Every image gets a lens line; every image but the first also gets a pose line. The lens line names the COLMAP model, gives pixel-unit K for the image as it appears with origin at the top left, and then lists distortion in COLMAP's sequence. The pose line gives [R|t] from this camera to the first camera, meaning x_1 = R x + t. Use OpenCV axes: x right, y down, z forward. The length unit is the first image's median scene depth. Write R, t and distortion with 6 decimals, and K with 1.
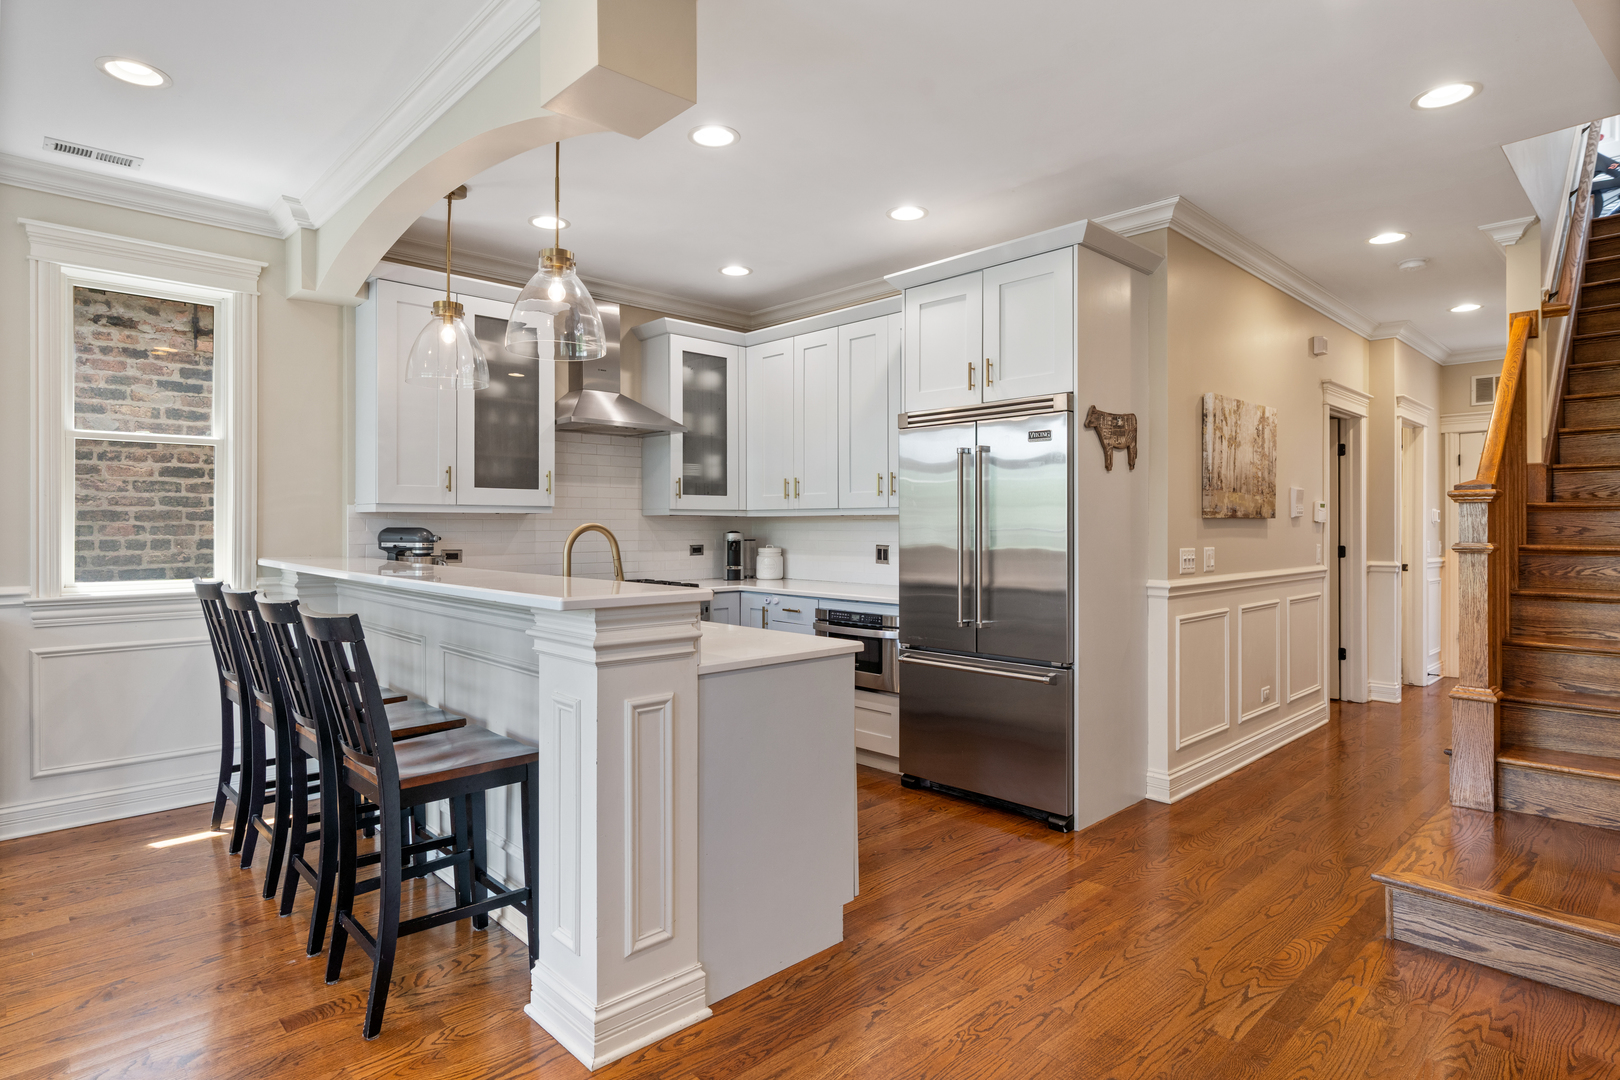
lens RADIAL K [[865.9, 0, 801.2], [0, 865.9, 523.2], [0, 0, 1]] dist [-0.000534, 0.000848]
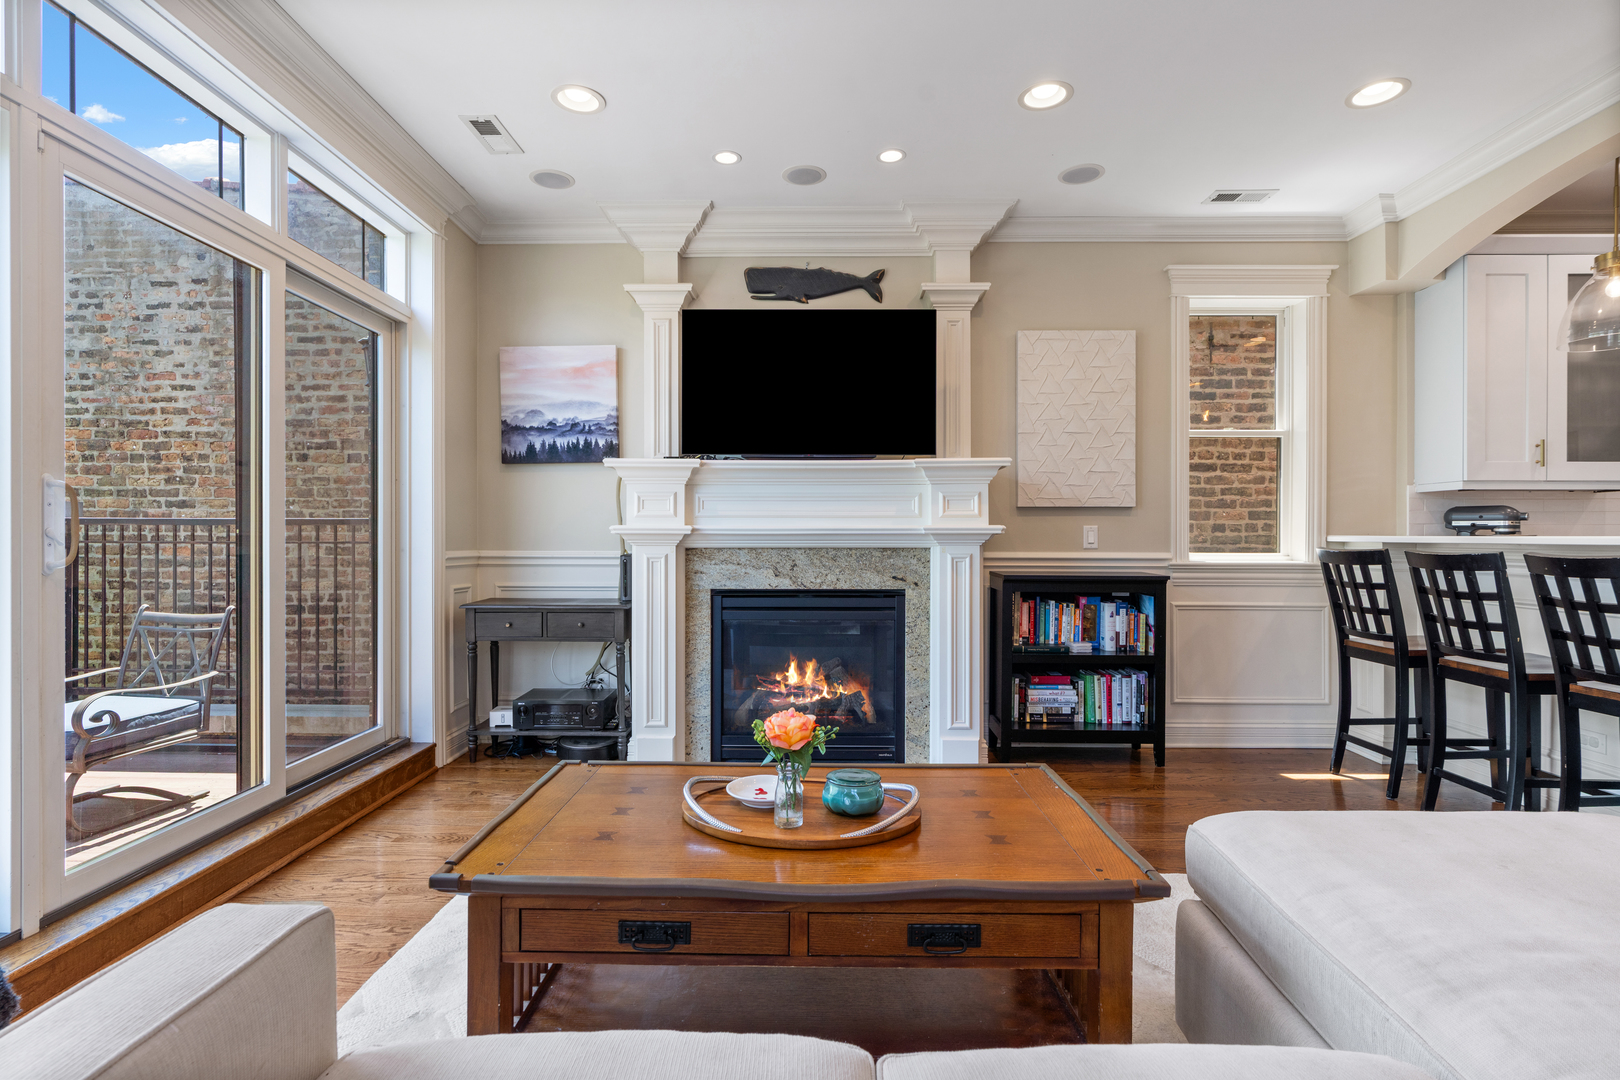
lens RADIAL K [[787.8, 0, 798.9], [0, 787.8, 539.9], [0, 0, 1]] dist [-0.004885, 0.000091]
pose [[0.713740, 0.002837, -0.700405, -0.369467], [-0.001246, 0.999995, 0.002781, 0.040260], [0.700410, -0.001112, 0.713740, -0.167575]]
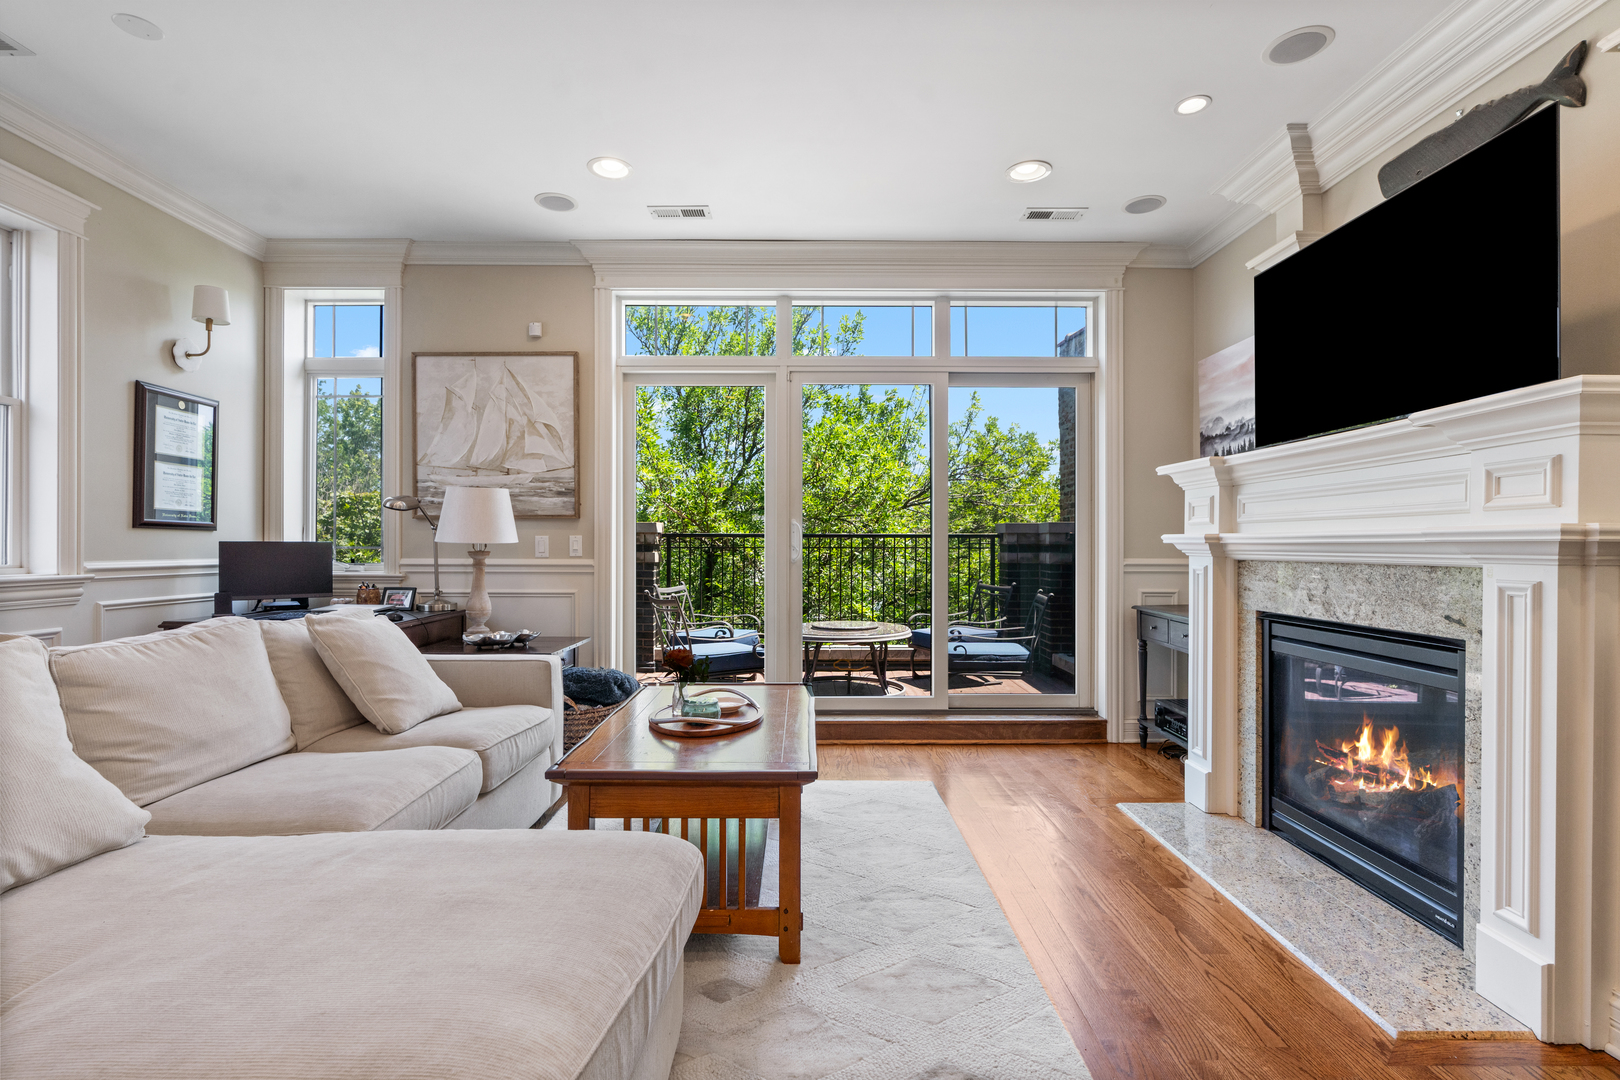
lens RADIAL K [[755.1, 0, 803.3], [0, 755.1, 541.7], [0, 0, 1]] dist [-0.002906, 0.000563]
pose [[-0.685100, -0.002407, -0.728445, -0.276708], [0.000006, 0.999995, -0.003310, 0.037408], [0.728449, -0.002271, -0.685096, 0.518857]]
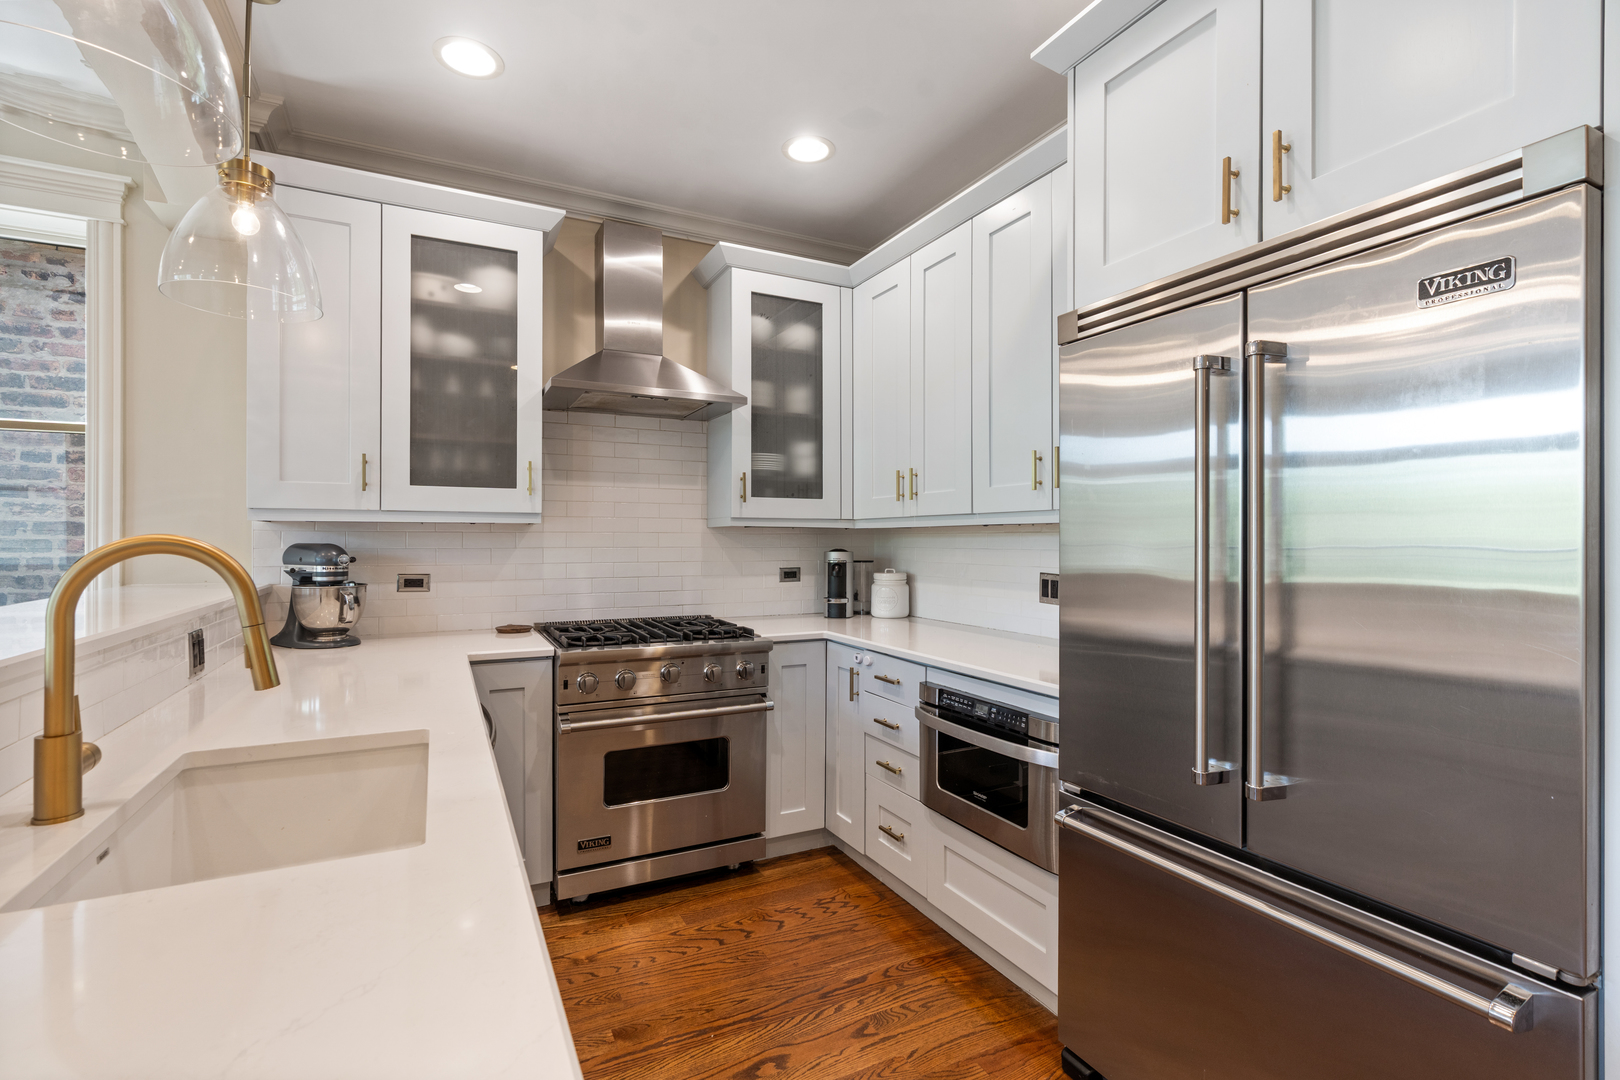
lens RADIAL K [[731.8, 0, 800.9], [0, 731.8, 542.5], [0, 0, 1]] dist [-0.003170, 0.000977]
pose [[0.956960, 0.001998, -0.290212, 0.087376], [-0.000436, 0.999985, 0.005448, 0.000618], [0.290219, -0.005087, 0.956947, 0.524716]]
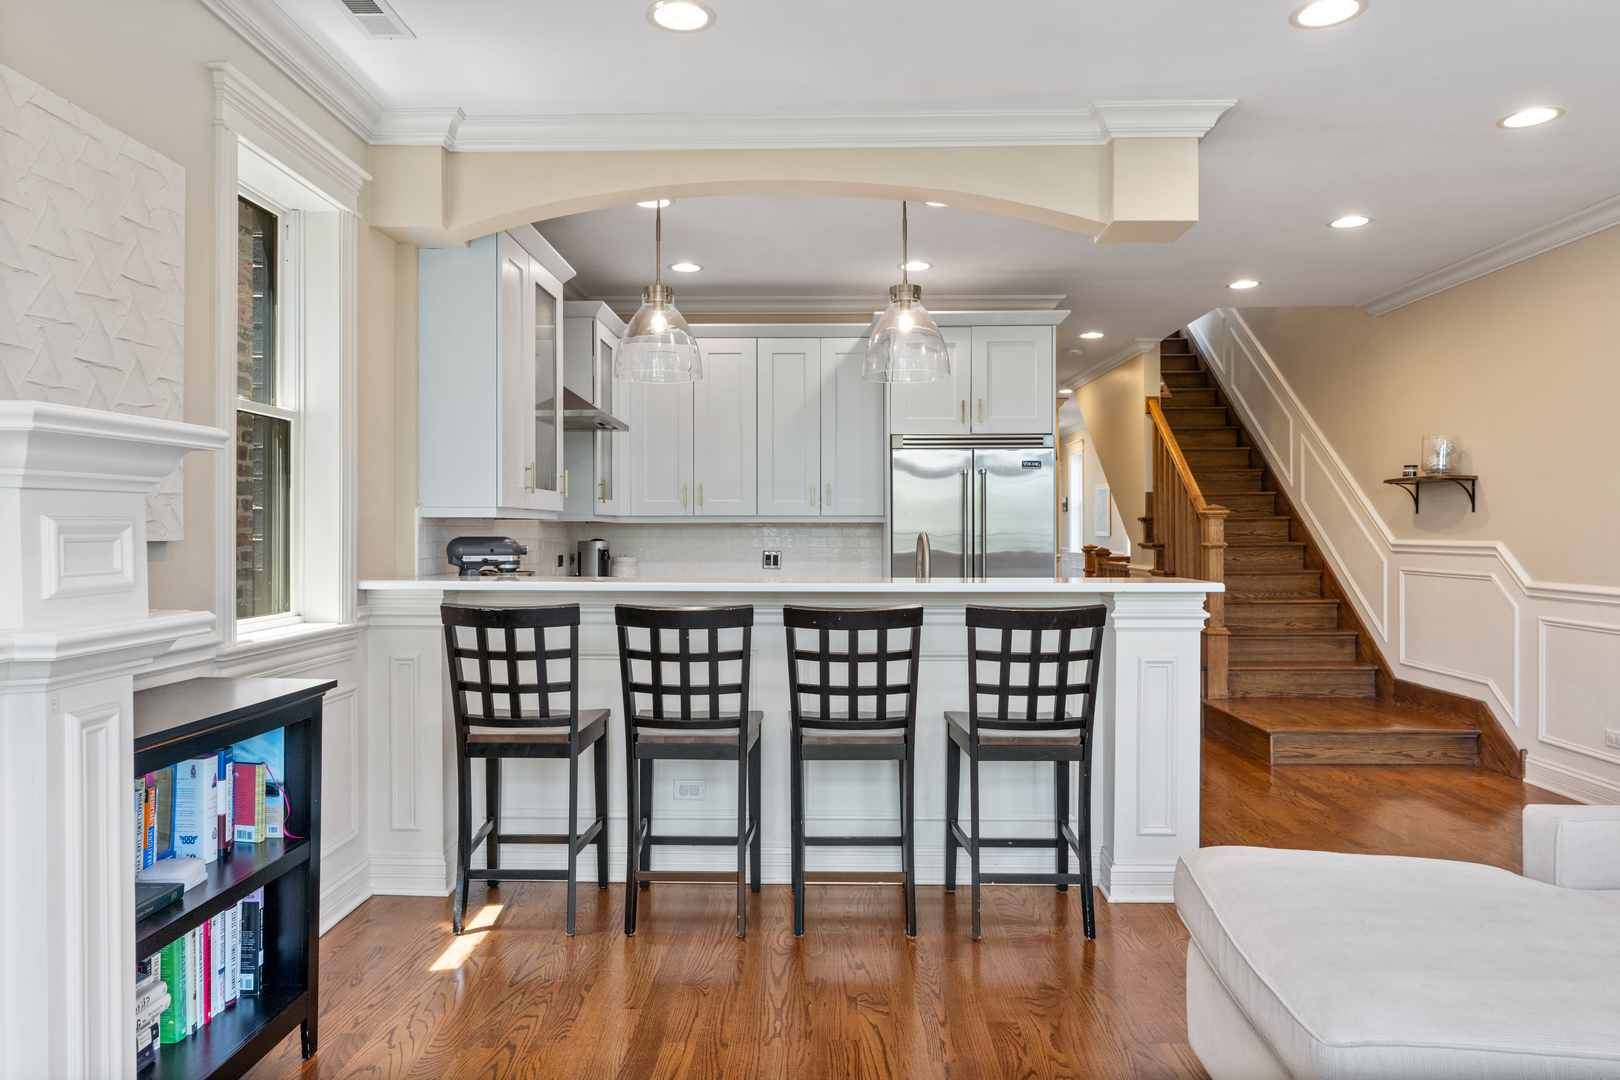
lens RADIAL K [[1038.3, 0, 803.0], [0, 1038.3, 526.5], [0, 0, 1]] dist [0.002196, 0.001672]
pose [[0.700499, 0.001223, 0.713652, -0.896133], [-0.001055, 0.999999, -0.000677, -0.003812], [-0.713652, -0.000279, 0.700500, 0.113349]]
